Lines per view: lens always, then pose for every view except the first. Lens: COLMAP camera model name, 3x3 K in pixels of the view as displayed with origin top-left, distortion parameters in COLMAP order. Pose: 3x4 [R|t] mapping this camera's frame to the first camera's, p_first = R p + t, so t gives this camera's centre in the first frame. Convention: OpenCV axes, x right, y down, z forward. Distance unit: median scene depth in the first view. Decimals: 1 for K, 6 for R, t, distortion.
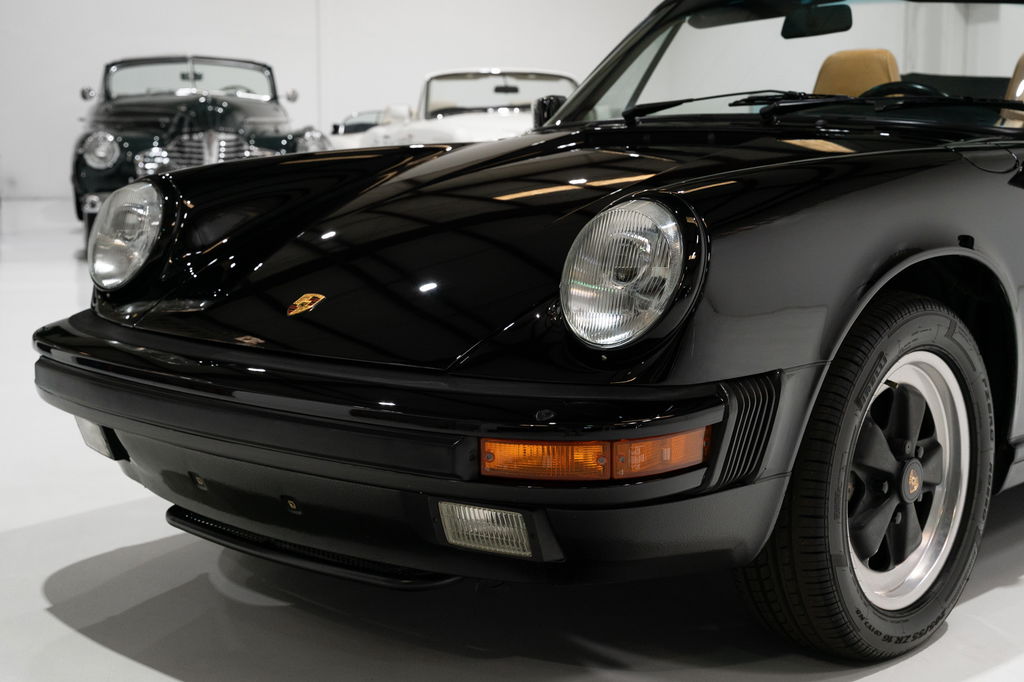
lens RADIAL K [[1528.9, 0, 491.8], [0, 1528.9, 337.3], [0, 0, 1]] dist [0.032944, 0.000000]
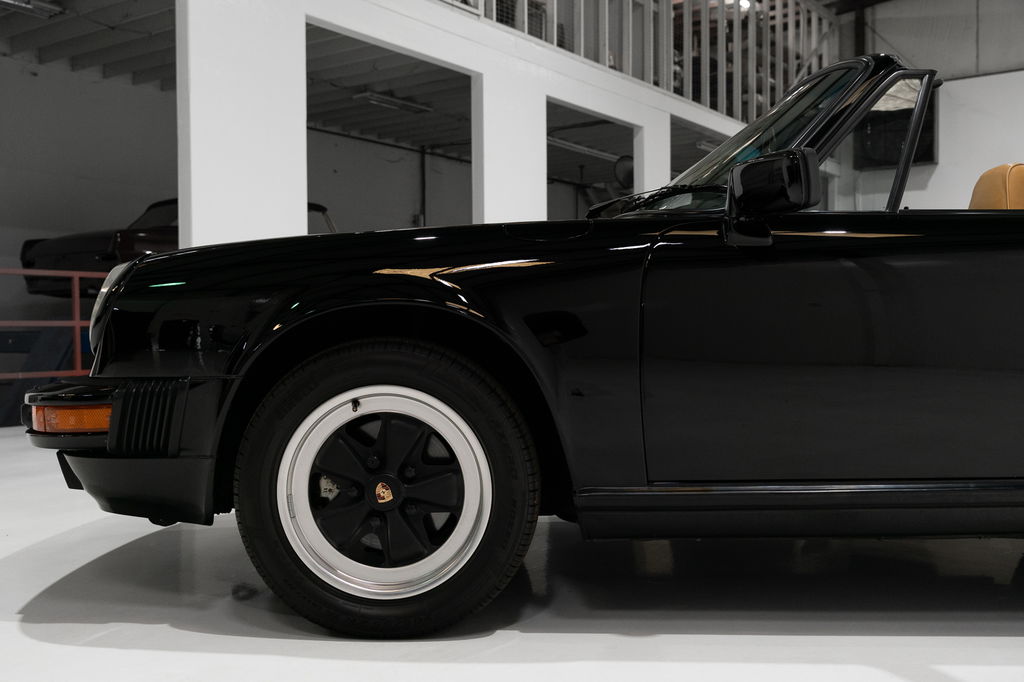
lens RADIAL K [[1043.8, 0, 486.4], [0, 1043.8, 352.2], [0, 0, 1]] dist [0.008593, 0.000000]
pose [[0.648384, 0.013447, -0.761195, 0.932927], [-0.098034, 0.992995, -0.065964, 0.029991], [0.754975, 0.117393, 0.645160, 0.509667]]
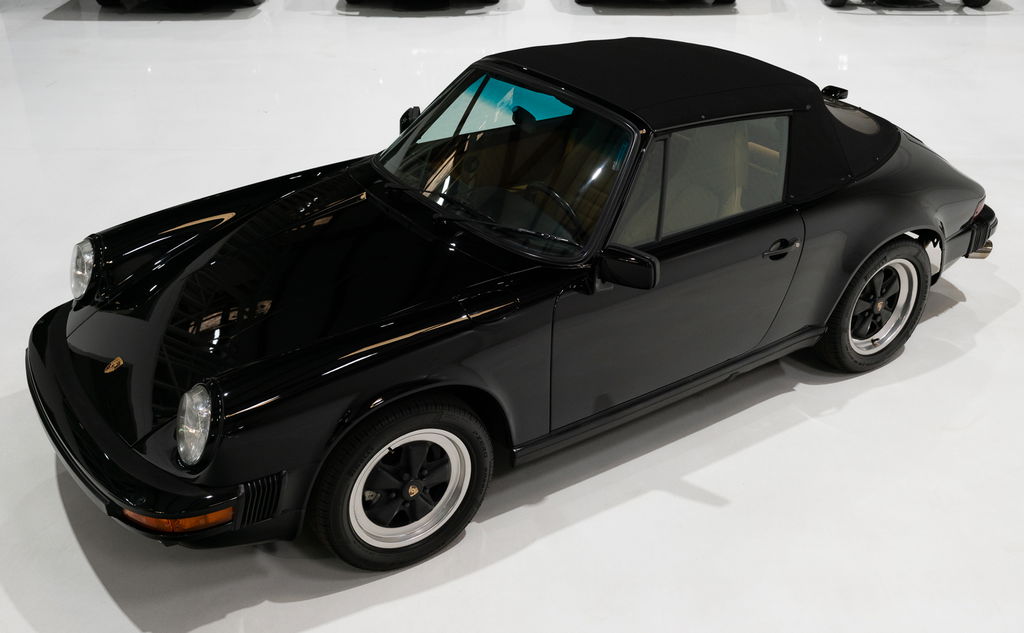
lens RADIAL K [[1053.4, 0, 514.9], [0, 1053.4, 322.3], [0, 0, 1]] dist [0.016656, 0.000000]
pose [[0.971693, 0.118518, -0.204367, 0.627266], [-0.038015, 0.932226, 0.359876, -0.563095], [0.233168, -0.341920, 0.910343, -0.084294]]
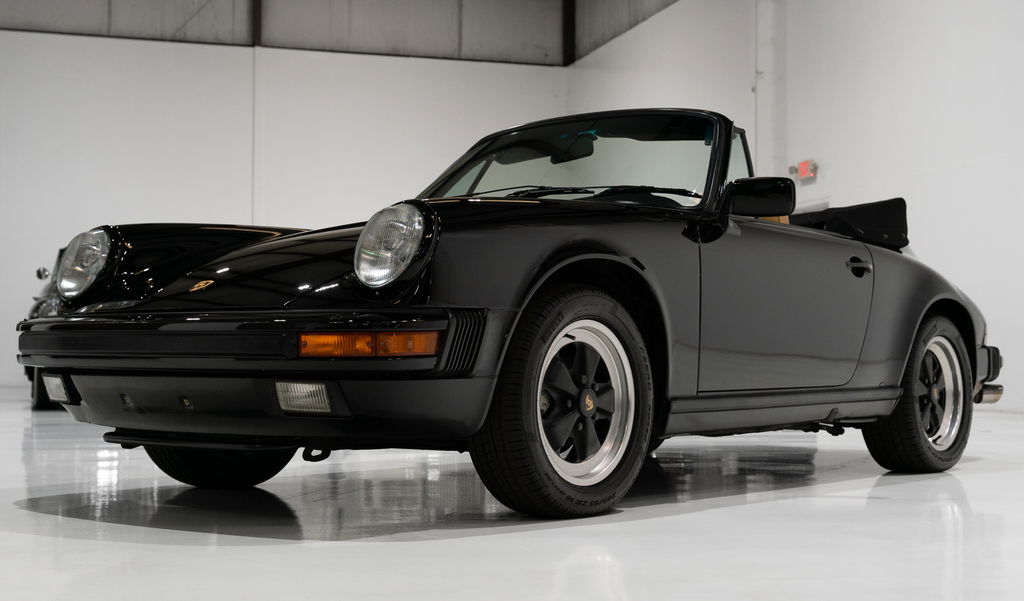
lens RADIAL K [[1472.5, 0, 507.7], [0, 1472.5, 327.8], [0, 0, 1]] dist [0.044256, 0.000000]
pose [[0.998381, 0.011121, 0.055786, 0.104880], [-0.002228, 0.987595, -0.157008, 0.250501], [-0.056840, 0.156630, 0.986020, -0.485014]]
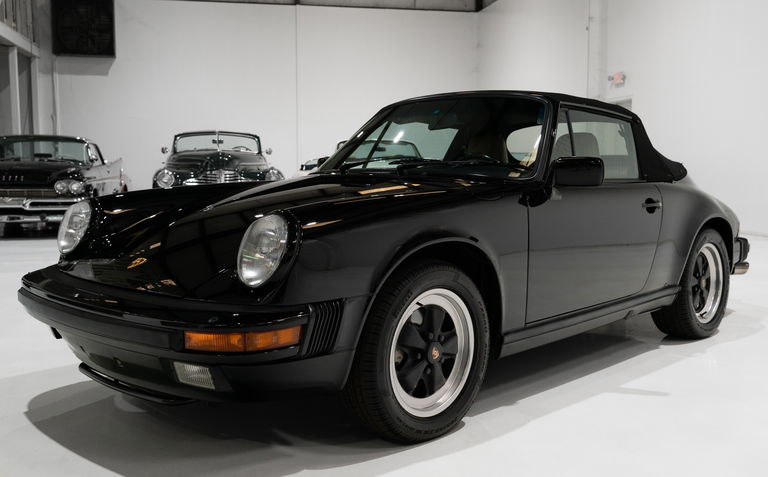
lens RADIAL K [[790.0, 0, 389.1], [0, 790.0, 237.8], [0, 0, 1]] dist [0.016656, 0.000000]
pose [[0.999702, 0.006134, -0.023610, 0.233382], [-0.007175, 0.998994, -0.044259, -0.010806], [0.023315, 0.044415, 0.998741, -0.045391]]
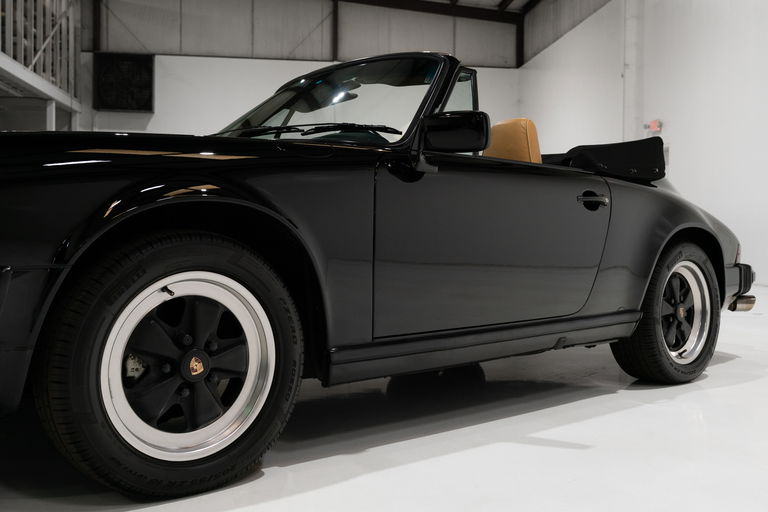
lens RADIAL K [[782.8, 0, 391.8], [0, 782.8, 242.2], [0, 0, 1]] dist [0.008593, 0.000000]
pose [[0.994604, 0.016685, -0.102398, 0.510018], [-0.029468, 0.991766, -0.124628, 0.065175], [0.099476, 0.126973, 0.986905, 0.304392]]
